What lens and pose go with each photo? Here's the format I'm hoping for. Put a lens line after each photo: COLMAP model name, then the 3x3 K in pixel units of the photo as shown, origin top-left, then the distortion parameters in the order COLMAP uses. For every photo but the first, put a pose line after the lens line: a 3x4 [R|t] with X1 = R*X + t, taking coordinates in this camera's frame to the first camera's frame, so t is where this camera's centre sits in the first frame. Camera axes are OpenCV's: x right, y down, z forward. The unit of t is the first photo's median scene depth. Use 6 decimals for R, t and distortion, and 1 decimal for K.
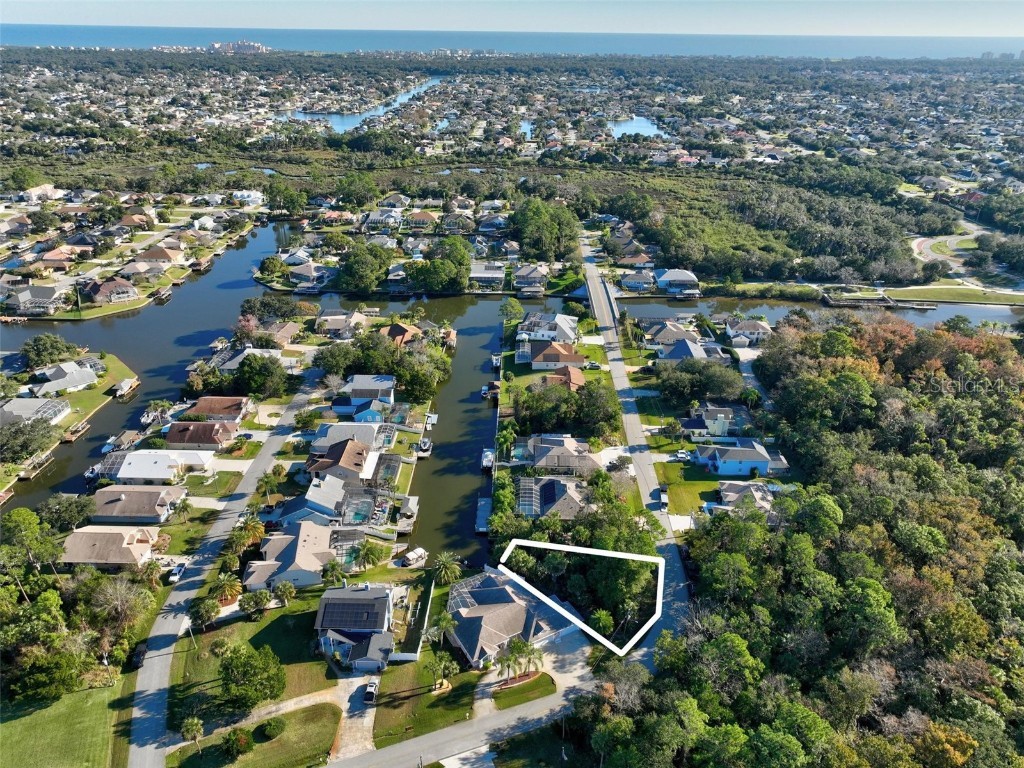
lens RADIAL K [[717.7, 0, 513.7], [0, 717.7, 378.4], [0, 0, 1]] dist [0.001986, 0.016318]
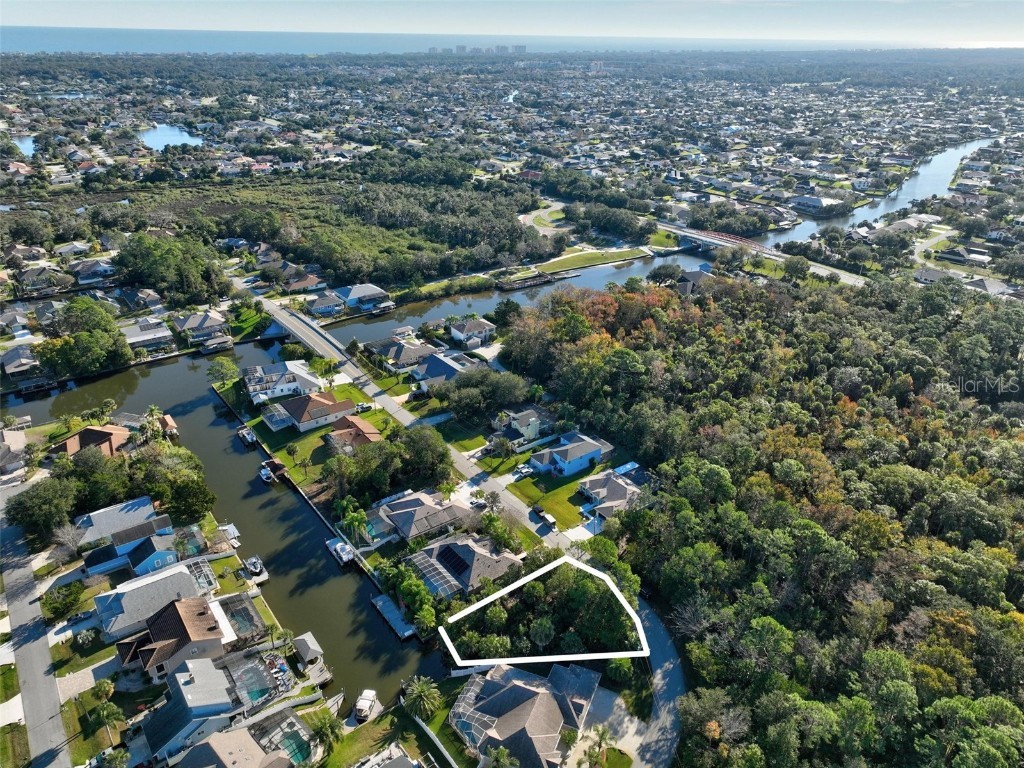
lens RADIAL K [[717.7, 0, 507.1], [0, 717.7, 384.6], [0, 0, 1]] dist [0.001986, 0.016318]
pose [[0.796539, -0.269398, 0.541248, -0.235502], [0.263055, 0.960486, 0.090936, -0.083376], [-0.544359, 0.069945, 0.835931, 0.149441]]
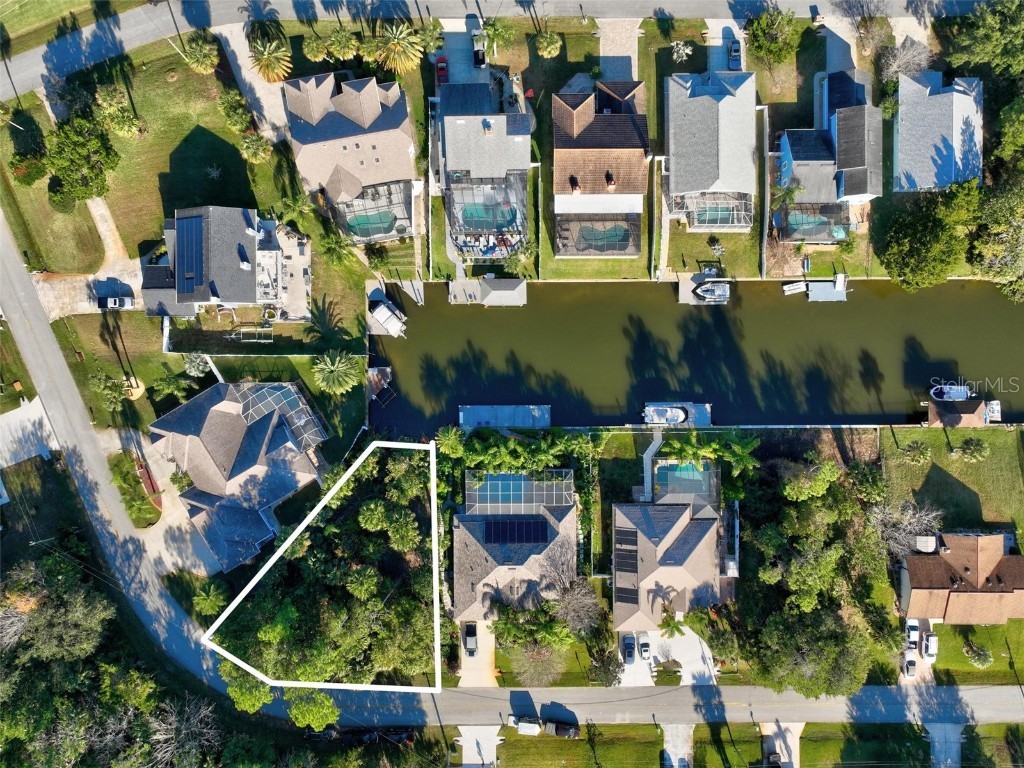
lens RADIAL K [[717.7, 0, 513.1], [0, 717.7, 384.9], [0, 0, 1]] dist [0.001986, 0.016318]
pose [[0.022660, 0.999687, -0.010623, -0.045551], [-0.446757, 0.019632, 0.894440, -0.260217], [0.894368, -0.015522, 0.447062, 0.545037]]
